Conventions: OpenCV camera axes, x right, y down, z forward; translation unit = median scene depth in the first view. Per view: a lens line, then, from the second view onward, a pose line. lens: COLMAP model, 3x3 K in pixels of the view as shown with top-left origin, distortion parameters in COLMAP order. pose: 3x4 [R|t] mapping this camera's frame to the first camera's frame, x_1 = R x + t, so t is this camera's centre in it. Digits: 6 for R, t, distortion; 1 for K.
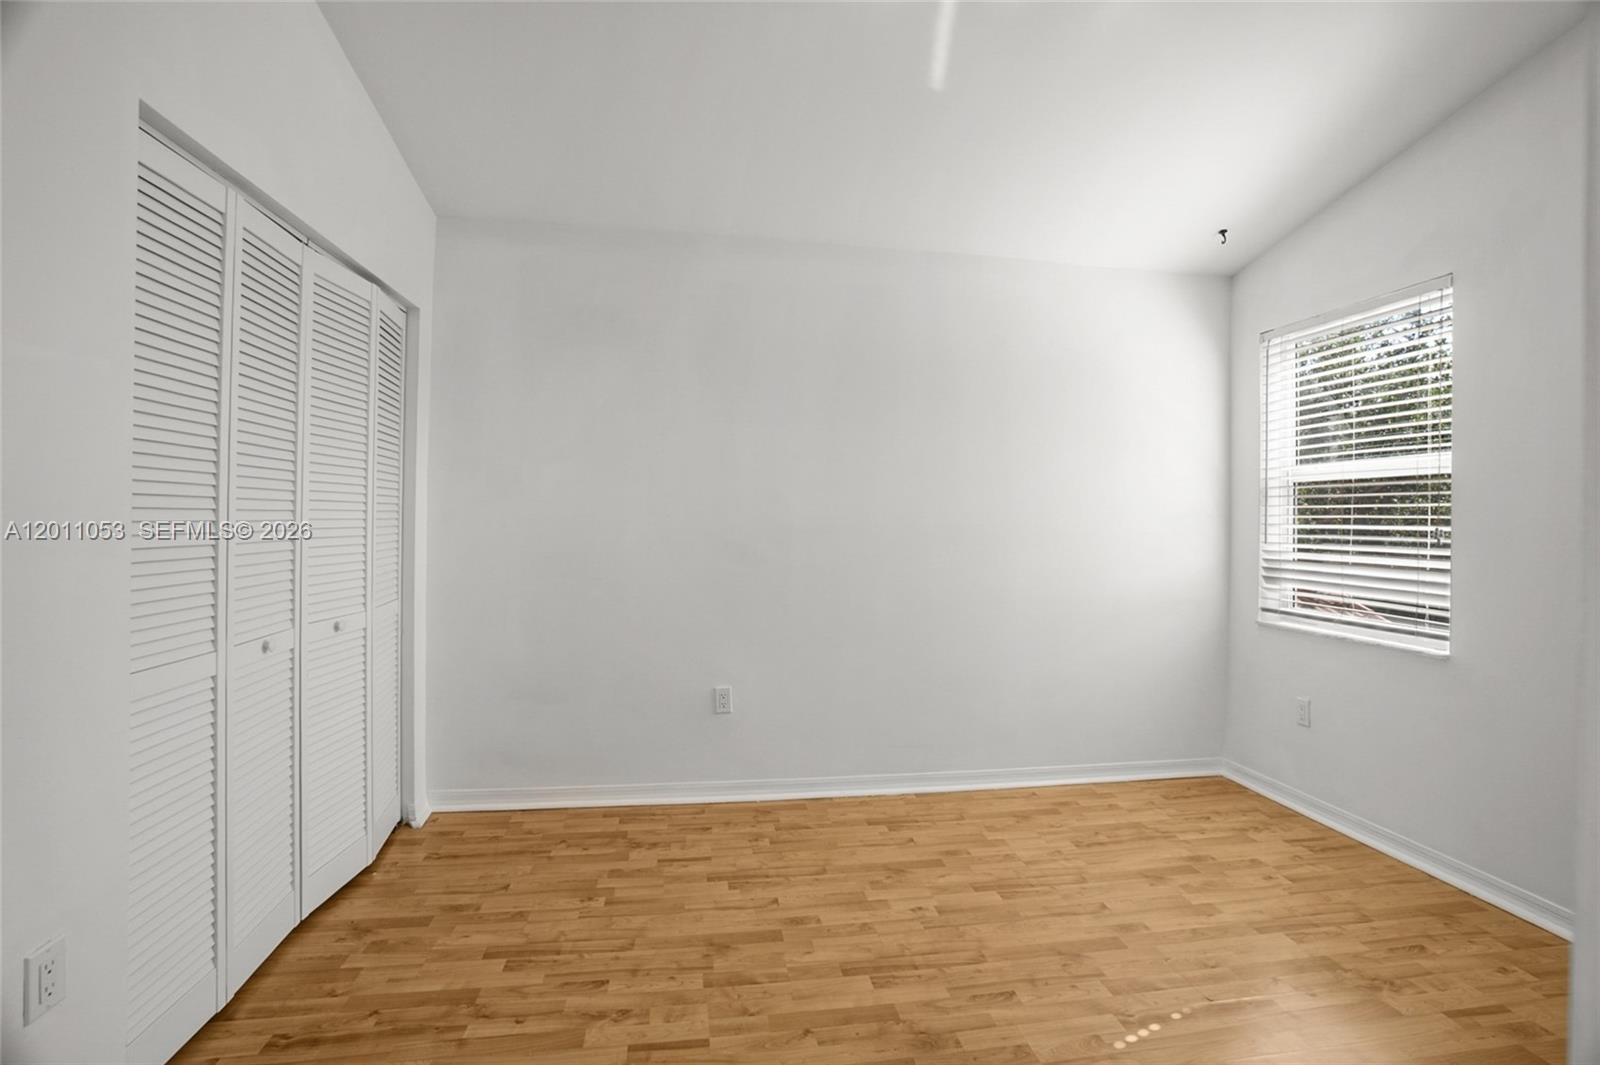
lens RADIAL K [[732.5, 0, 800.0], [0, 732.5, 532.5], [0, 0, 1]] dist [-0.069673, 0.026206]
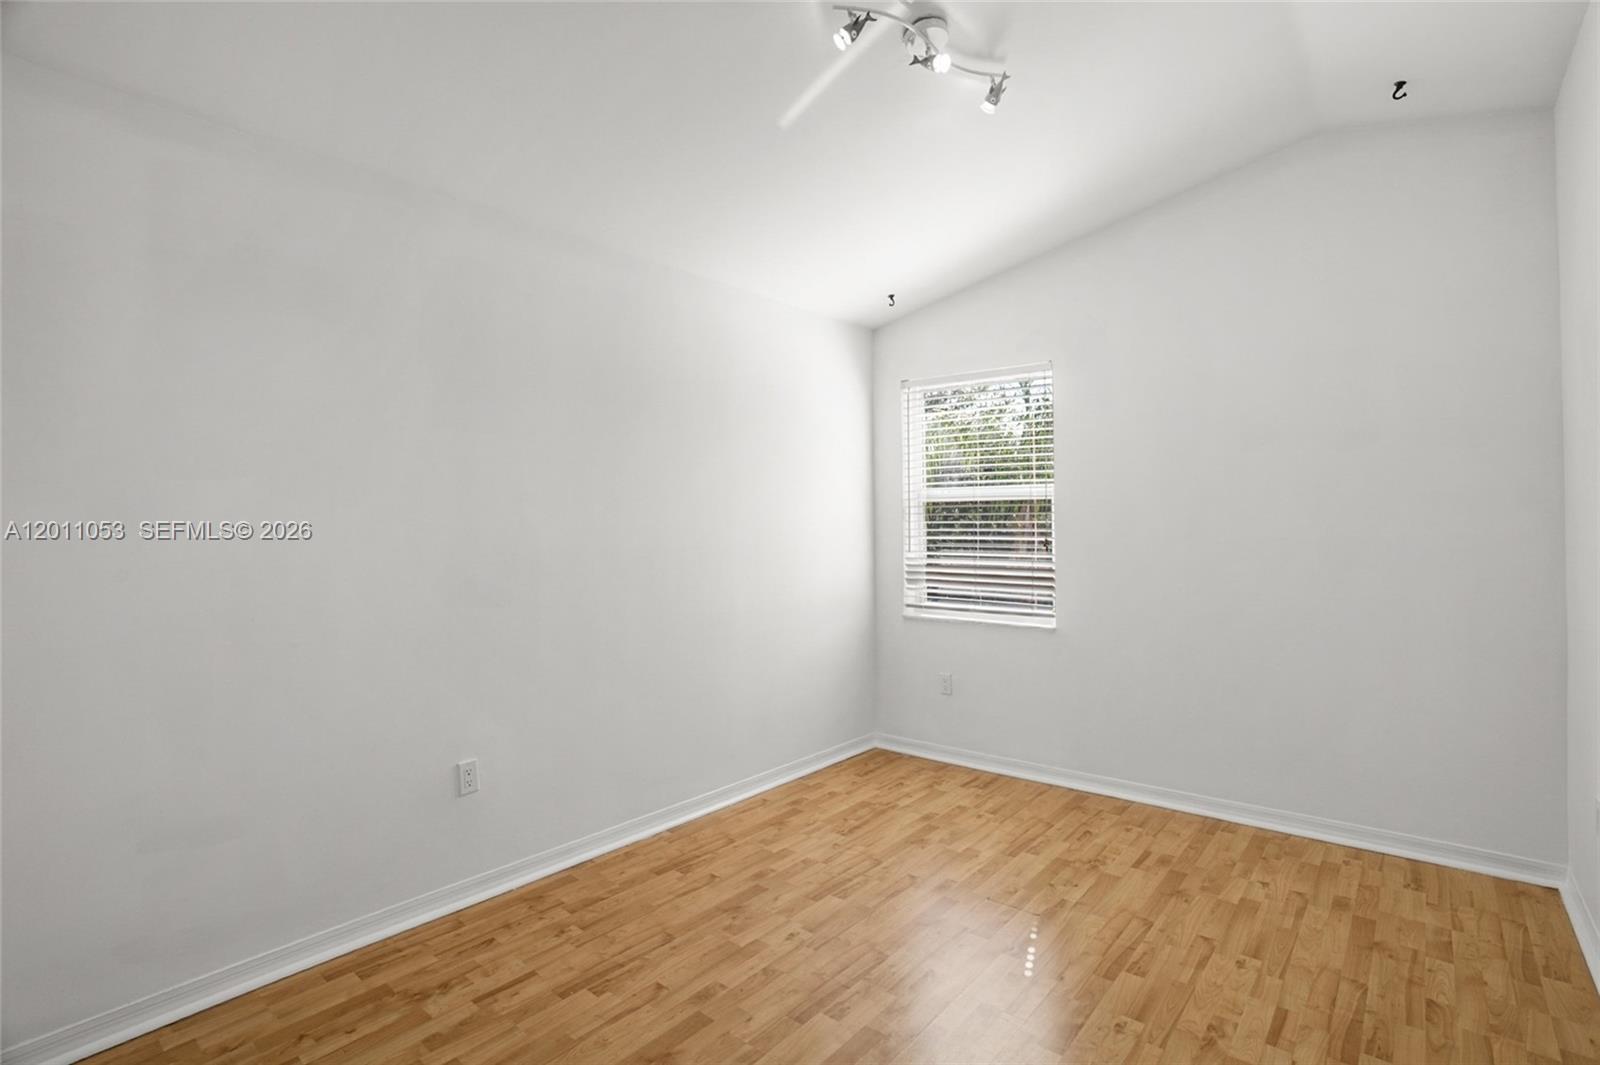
lens RADIAL K [[753.9, 0, 803.4], [0, 753.9, 523.0], [0, 0, 1]] dist [-0.071708, 0.029638]
pose [[0.757148, -0.017073, 0.653020, -0.396583], [0.028400, 0.999574, -0.006795, -0.036730], [-0.652626, 0.023690, 0.757310, 0.157682]]
